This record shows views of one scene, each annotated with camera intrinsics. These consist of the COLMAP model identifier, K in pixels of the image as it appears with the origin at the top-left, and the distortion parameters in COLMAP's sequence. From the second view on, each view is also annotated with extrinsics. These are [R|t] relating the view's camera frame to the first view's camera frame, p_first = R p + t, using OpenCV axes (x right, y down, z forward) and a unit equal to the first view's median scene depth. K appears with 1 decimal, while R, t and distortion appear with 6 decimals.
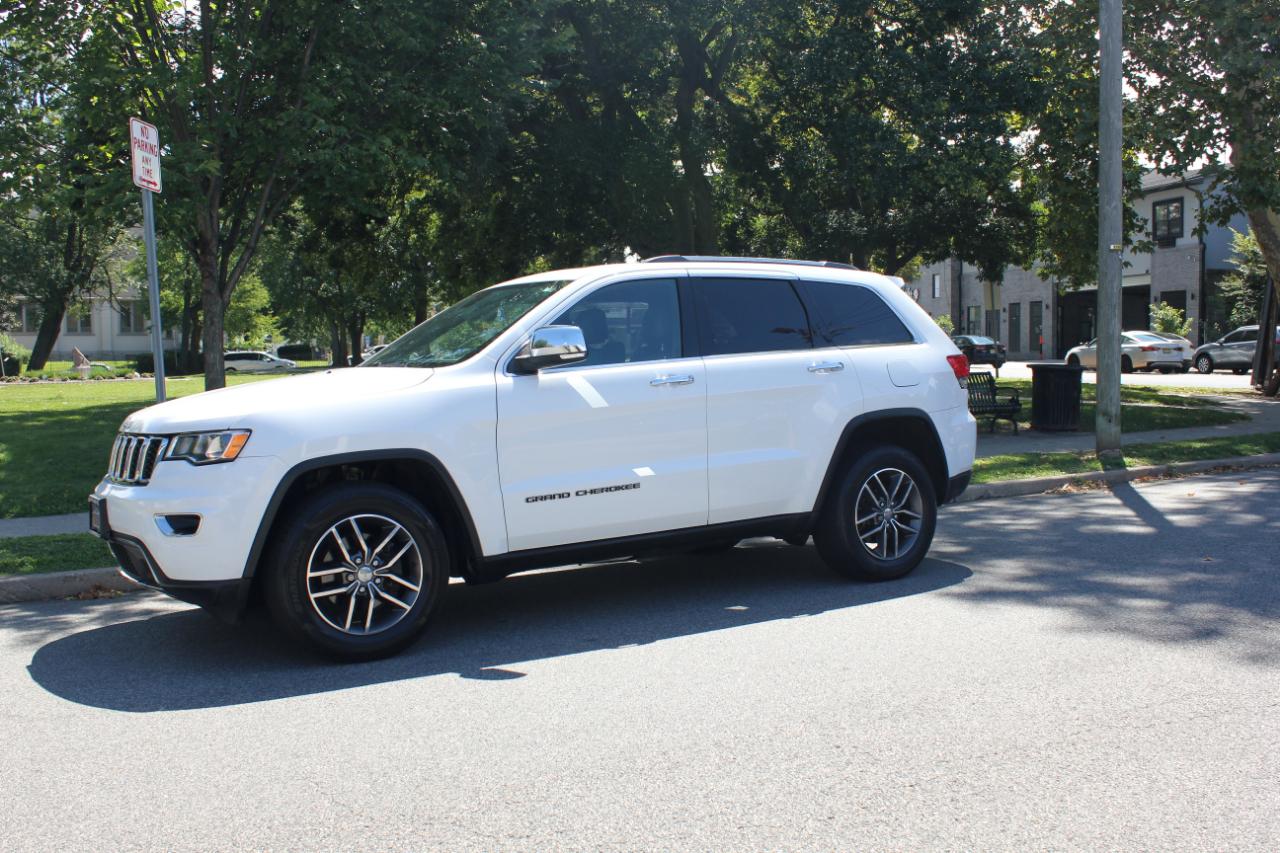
lens RADIAL K [[1290.1, 0, 645.3], [0, 1290.1, 425.5], [0, 0, 1]] dist [-0.031864, 0.003022]
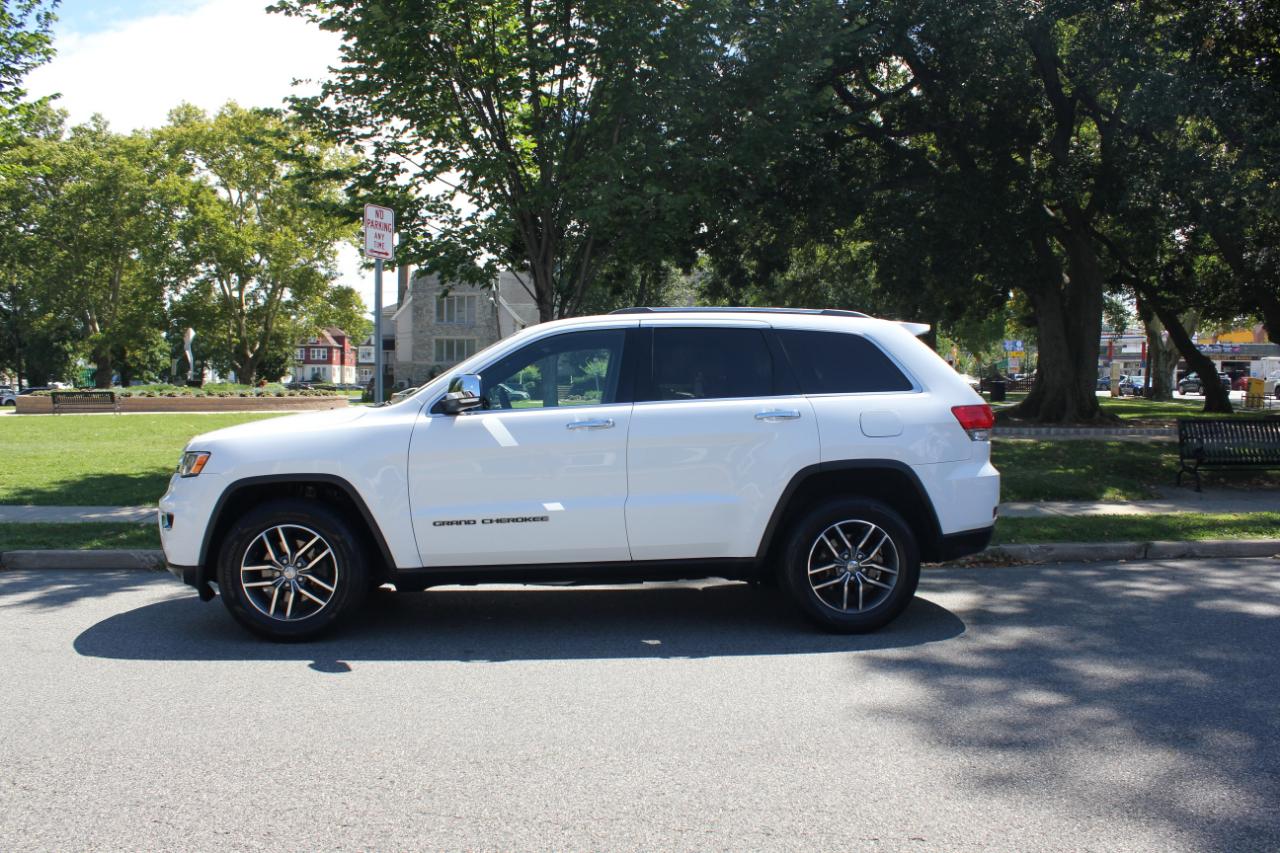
lens RADIAL K [[1124.8, 0, 640.1], [0, 1124.8, 454.2], [0, 0, 1]] dist [-0.056896, 0.000860]
pose [[0.870728, 0.047959, -0.489421, 0.556918], [-0.044043, 0.998839, 0.019521, -0.032333], [0.489789, 0.004558, 0.871829, 0.207815]]
